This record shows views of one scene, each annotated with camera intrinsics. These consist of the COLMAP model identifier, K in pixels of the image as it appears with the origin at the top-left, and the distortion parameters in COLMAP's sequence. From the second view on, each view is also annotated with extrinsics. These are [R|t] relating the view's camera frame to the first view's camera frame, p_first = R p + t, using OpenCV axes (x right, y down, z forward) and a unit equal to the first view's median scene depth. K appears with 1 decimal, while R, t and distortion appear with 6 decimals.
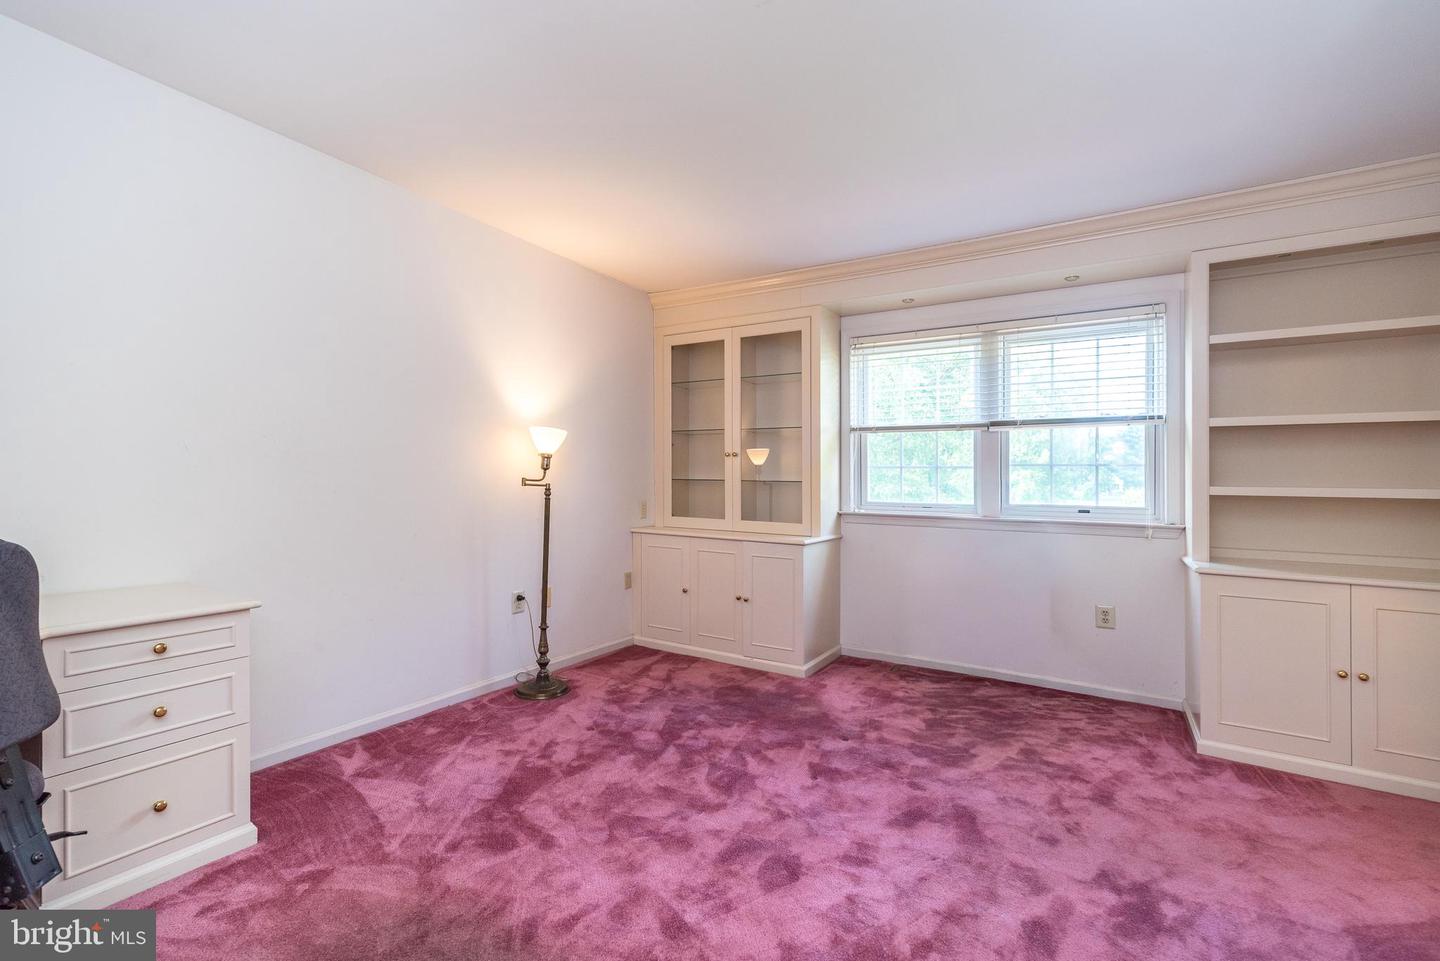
lens RADIAL K [[635.1, 0, 720.6], [0, 635.1, 482.7], [0, 0, 1]] dist [0.022751, 0.000260]
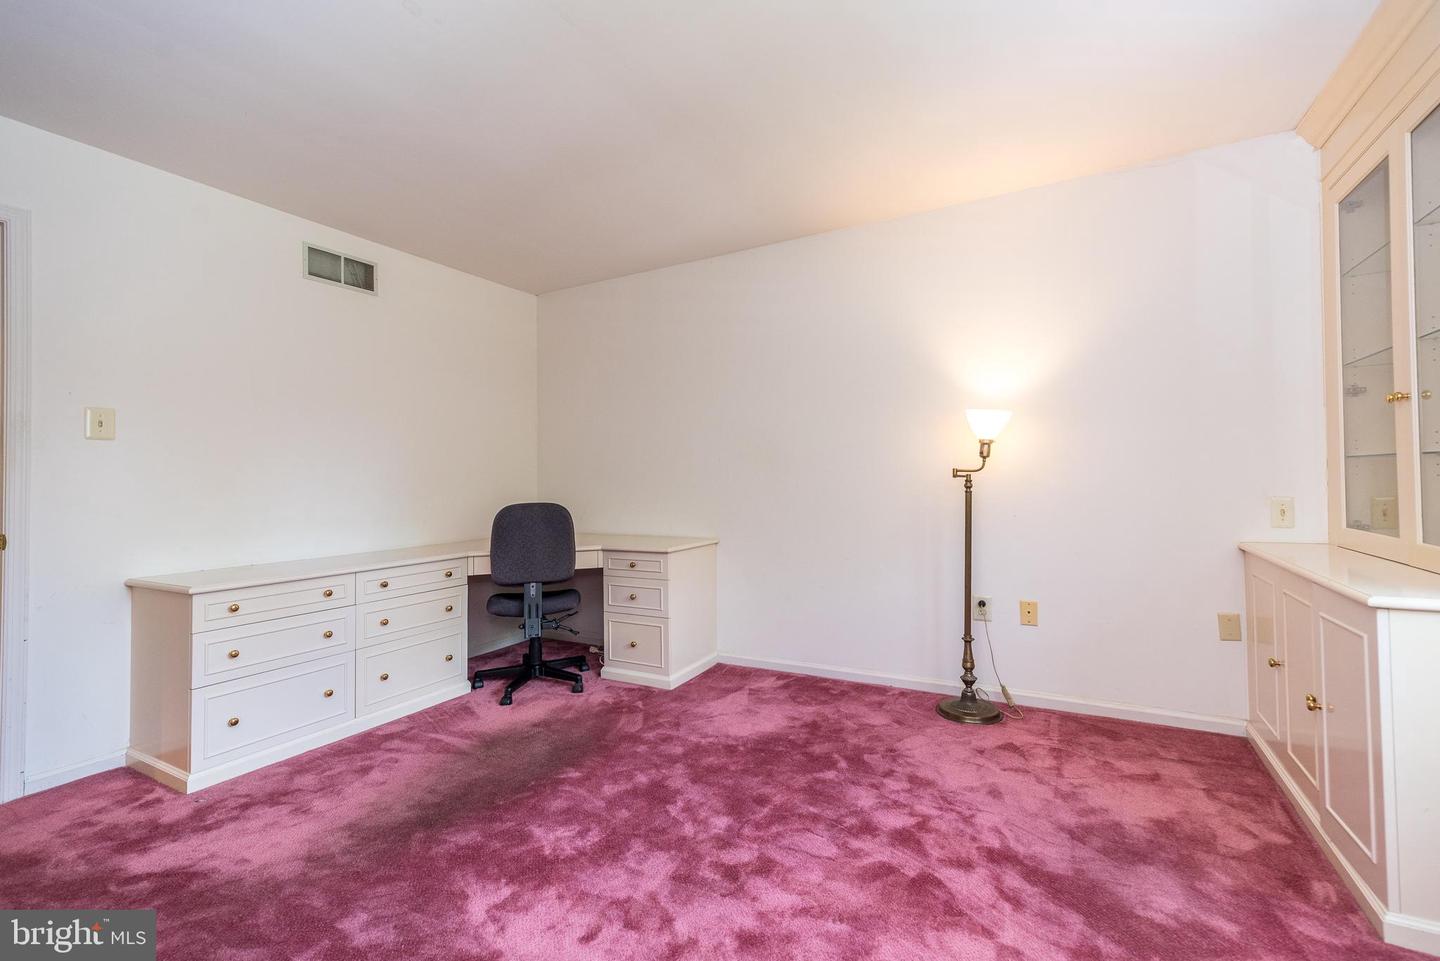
lens RADIAL K [[635.1, 0, 720.6], [0, 635.1, 482.7], [0, 0, 1]] dist [0.022751, 0.000260]
pose [[0.050471, -0.001677, -0.998724, 0.576315], [0.020408, 0.999792, -0.000647, 0.006365], [0.998517, -0.020350, 0.050495, 0.623632]]
